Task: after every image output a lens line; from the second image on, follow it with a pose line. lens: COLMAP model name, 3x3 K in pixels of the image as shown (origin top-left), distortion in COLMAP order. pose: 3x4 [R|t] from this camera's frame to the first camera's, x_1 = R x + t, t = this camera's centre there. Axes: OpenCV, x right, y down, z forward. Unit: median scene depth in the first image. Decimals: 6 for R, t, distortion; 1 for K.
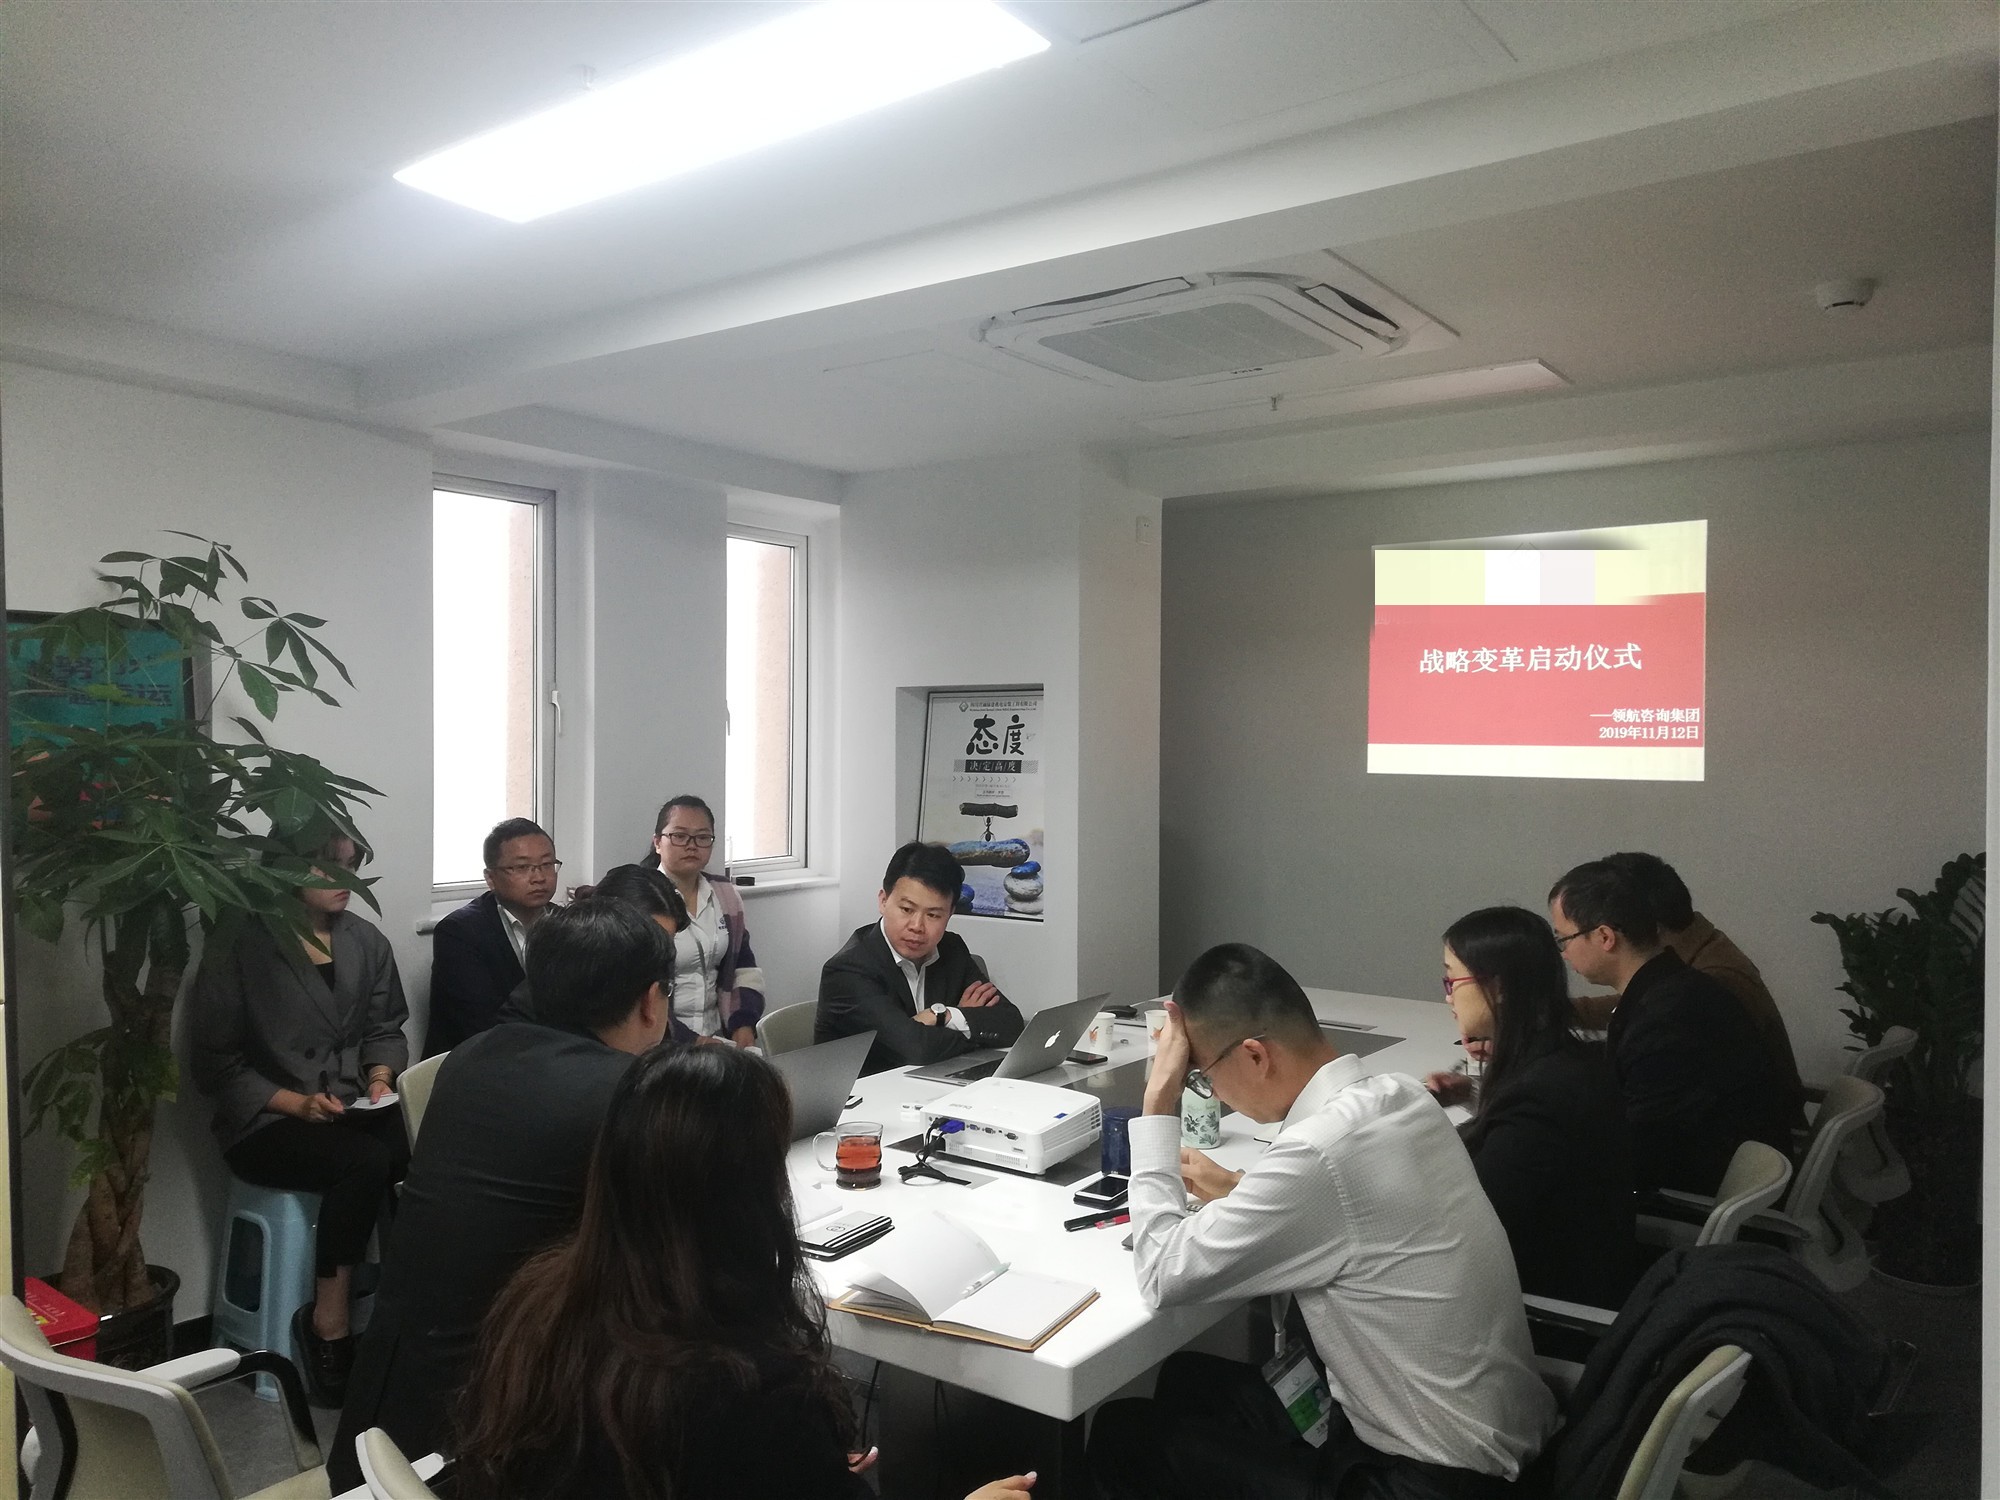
lens RADIAL K [[1446.6, 0, 975.6], [0, 1446.6, 750.6], [0, 0, 1]] dist [-0.007403, -0.003841]
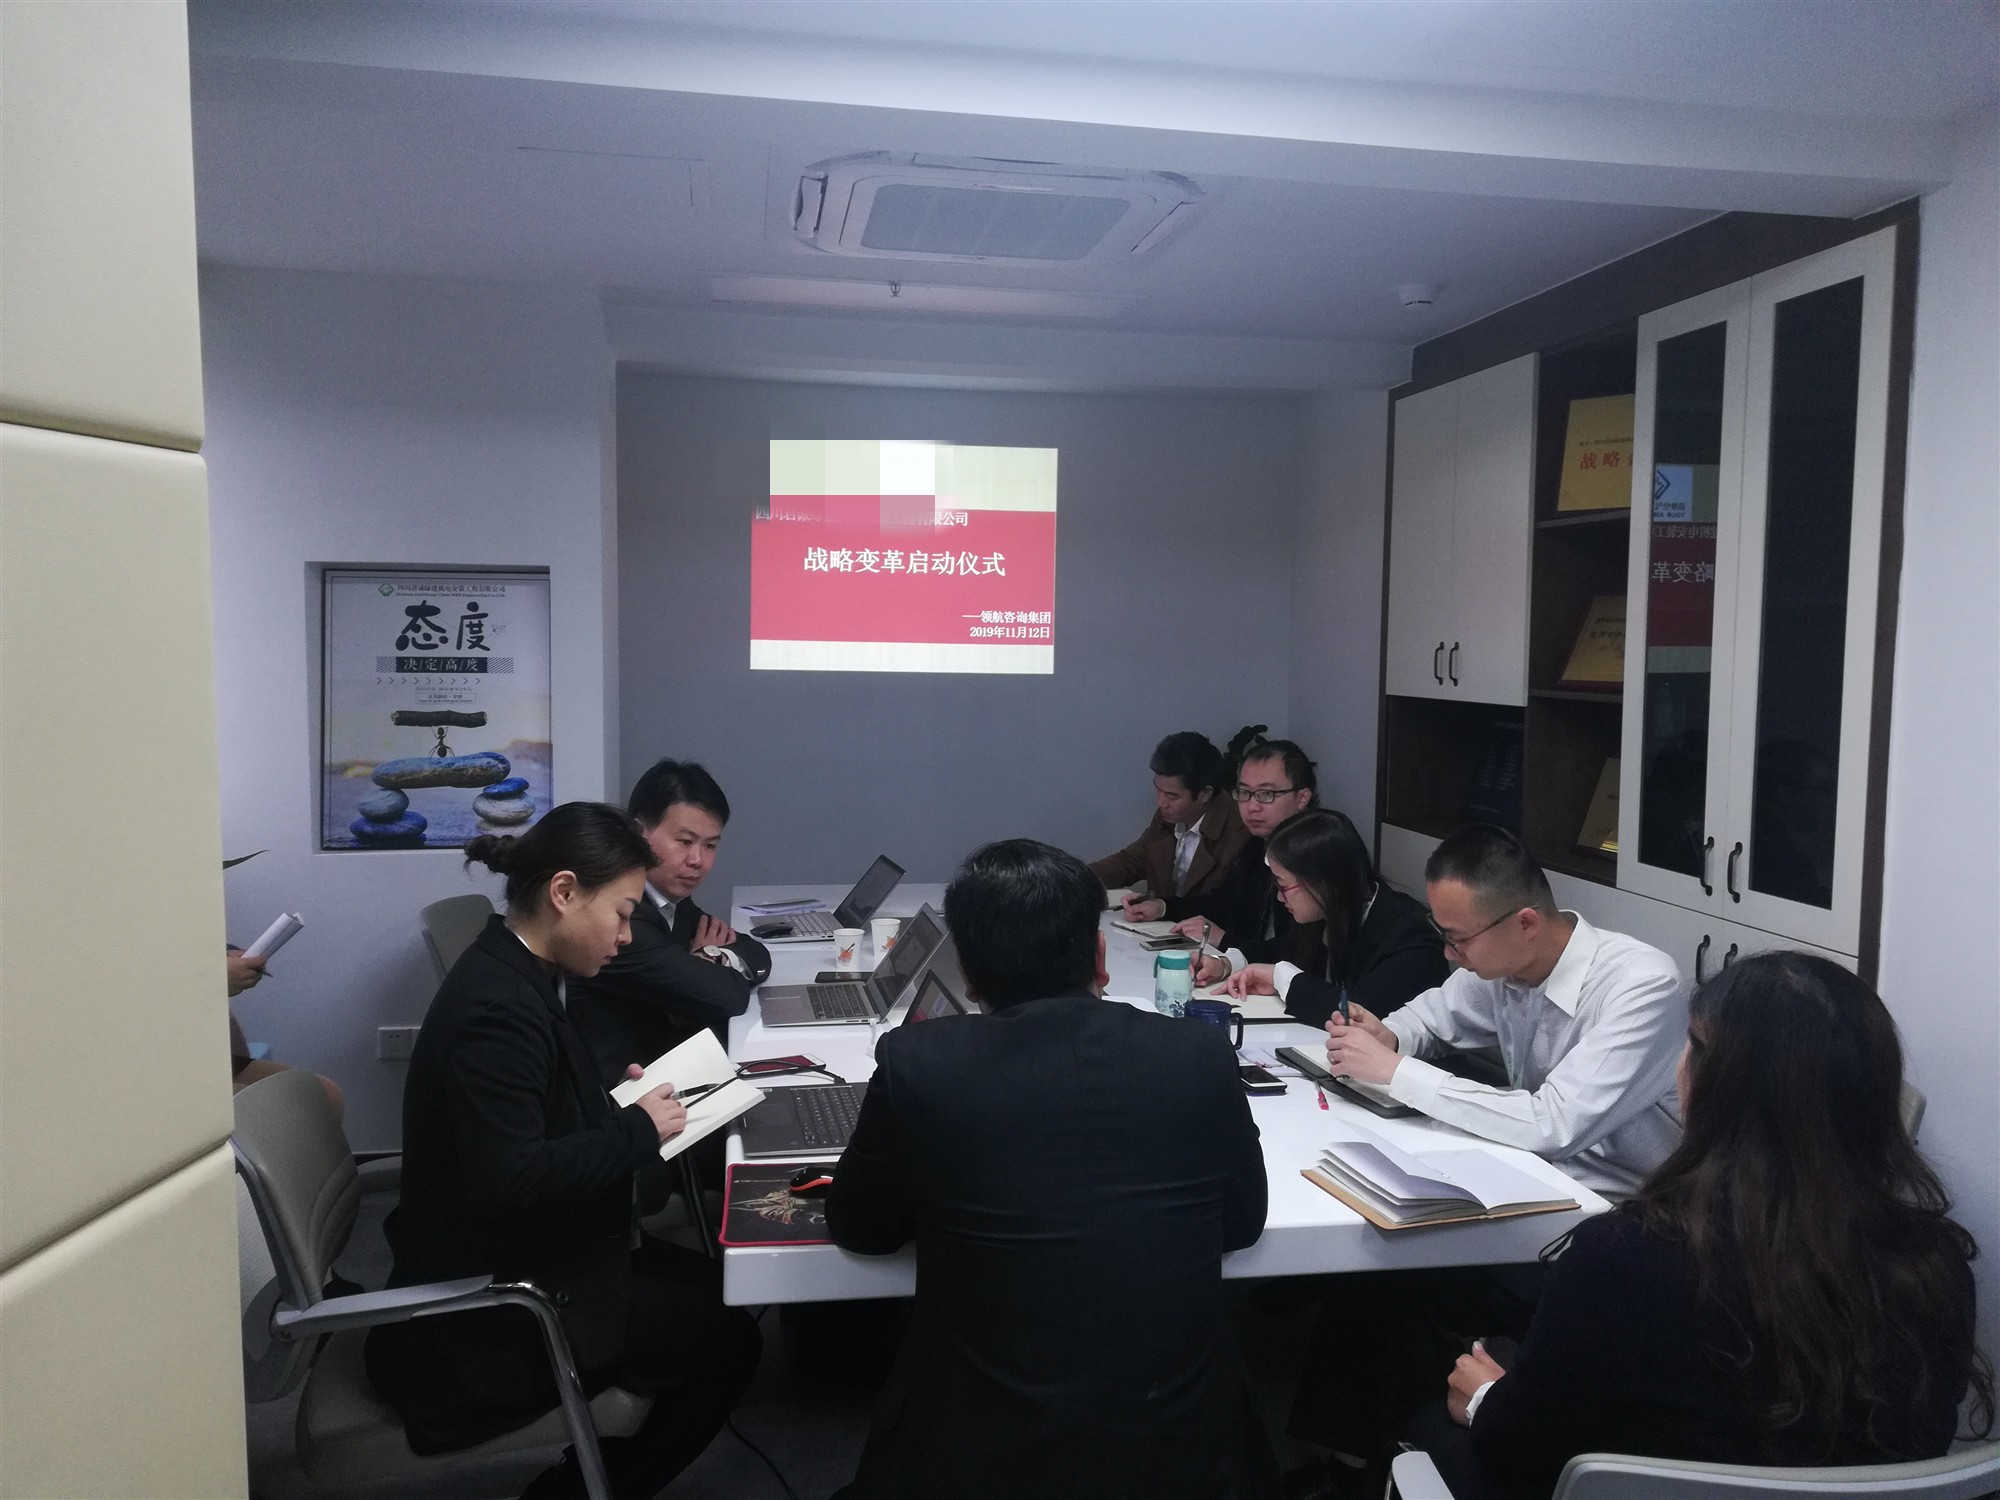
lens RADIAL K [[1446.6, 0, 975.6], [0, 1446.6, 750.6], [0, 0, 1]] dist [-0.007403, -0.003841]
pose [[0.680181, -0.048937, 0.731409, -0.383126], [-0.005378, 0.997409, 0.071735, -0.000946], [-0.733025, -0.052726, 0.678155, 0.229127]]
